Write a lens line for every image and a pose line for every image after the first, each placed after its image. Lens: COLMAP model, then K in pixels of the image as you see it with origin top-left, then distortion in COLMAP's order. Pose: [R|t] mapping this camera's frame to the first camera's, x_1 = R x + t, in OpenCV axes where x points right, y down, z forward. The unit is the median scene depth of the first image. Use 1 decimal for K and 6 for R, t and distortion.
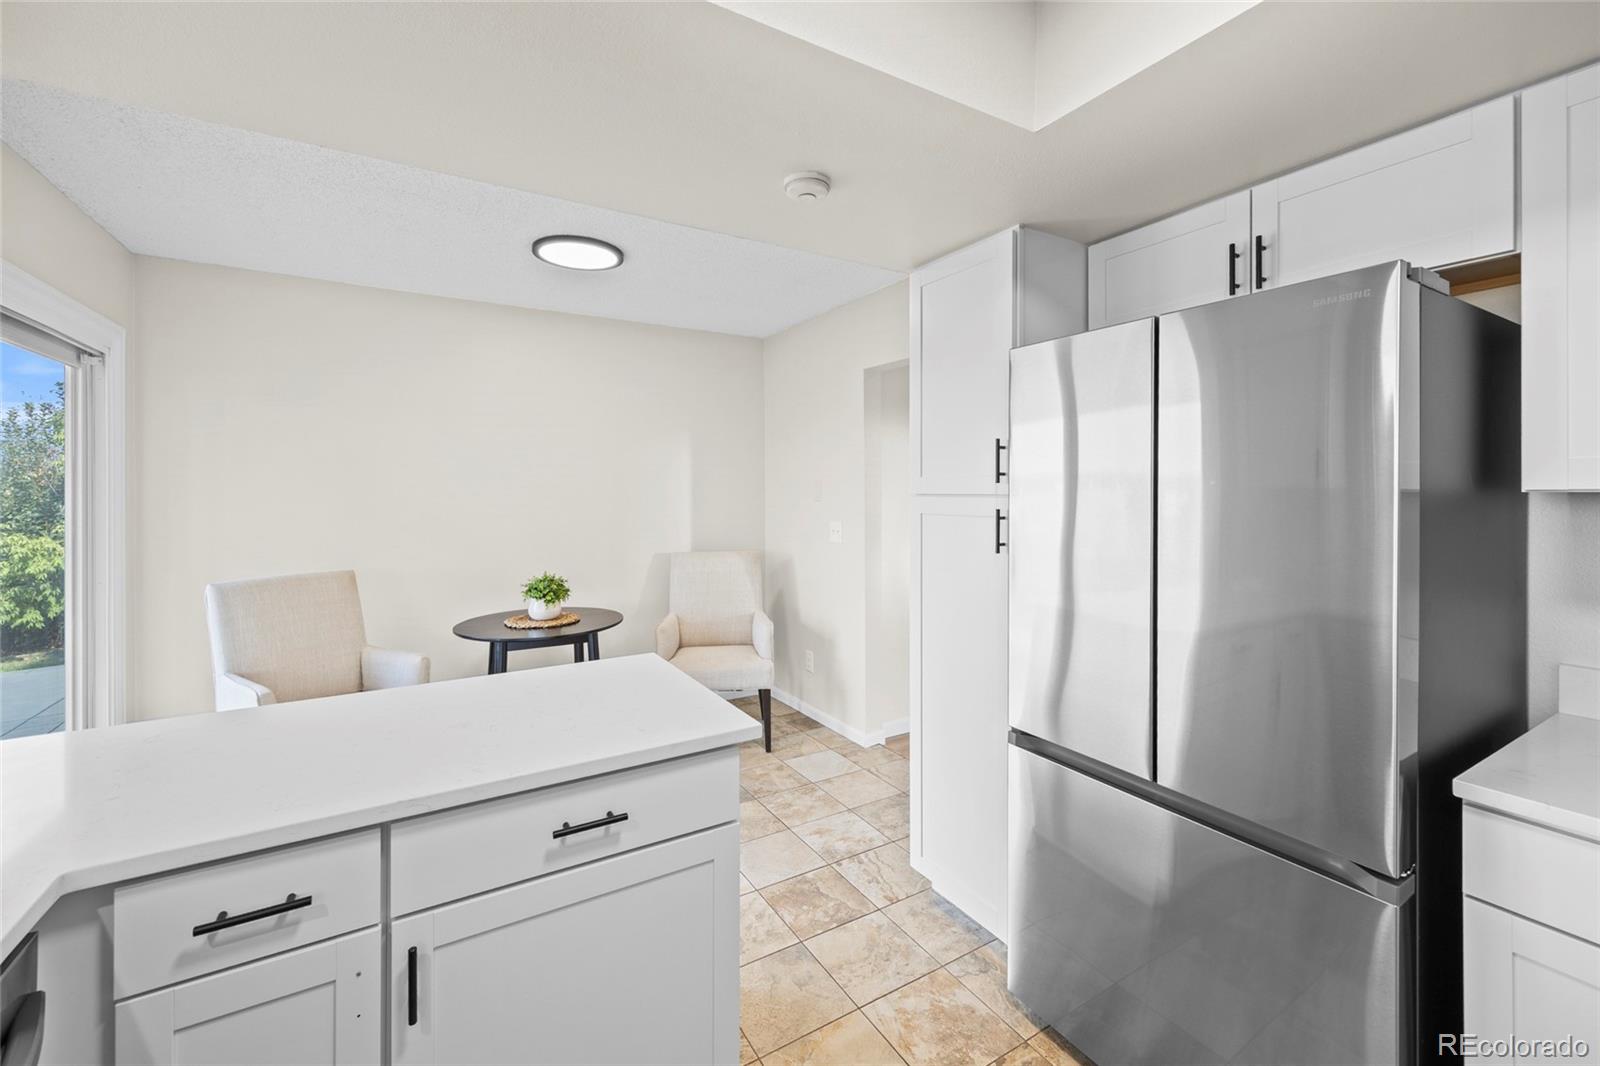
lens RADIAL K [[656.6, 0, 797.2], [0, 656.6, 505.9], [0, 0, 1]] dist [0.019651, -0.000127]
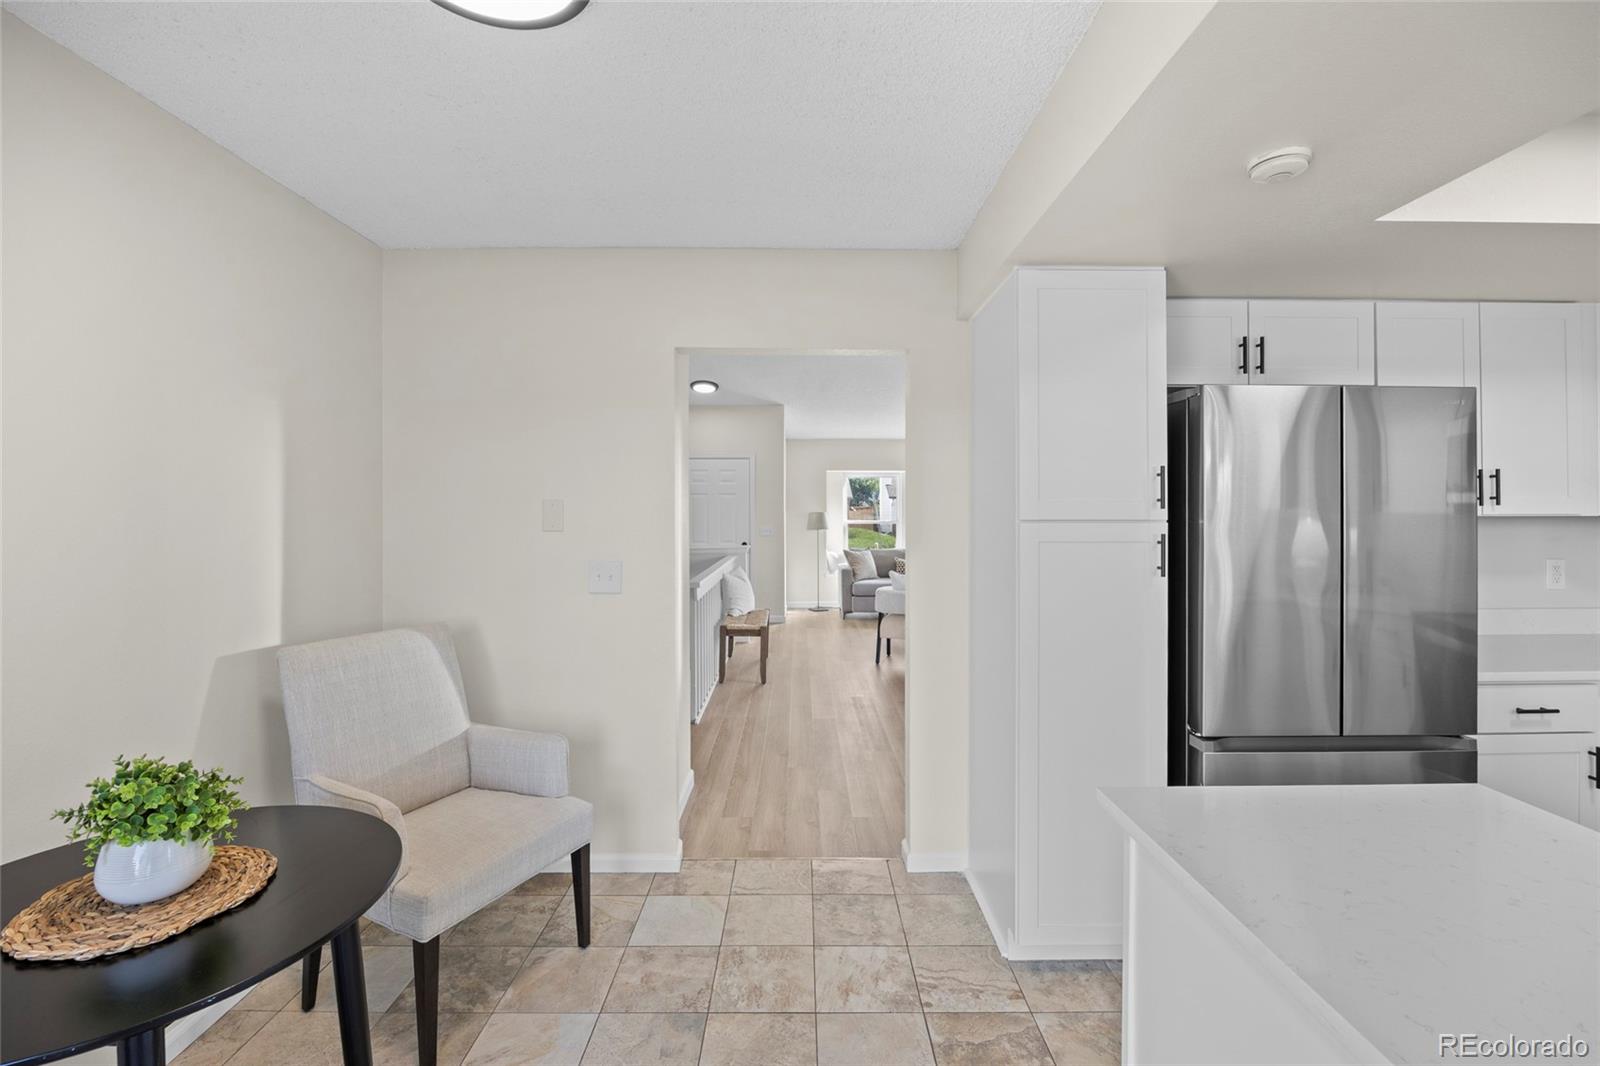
lens RADIAL K [[707.1, 0, 816.8], [0, 707.1, 512.4], [0, 0, 1]] dist [-0.001580, -0.000133]
pose [[0.508424, -0.000994, 0.861106, -0.594800], [0.020170, 0.999739, -0.010756, -0.017142], [-0.860870, 0.022837, 0.508311, 0.575927]]
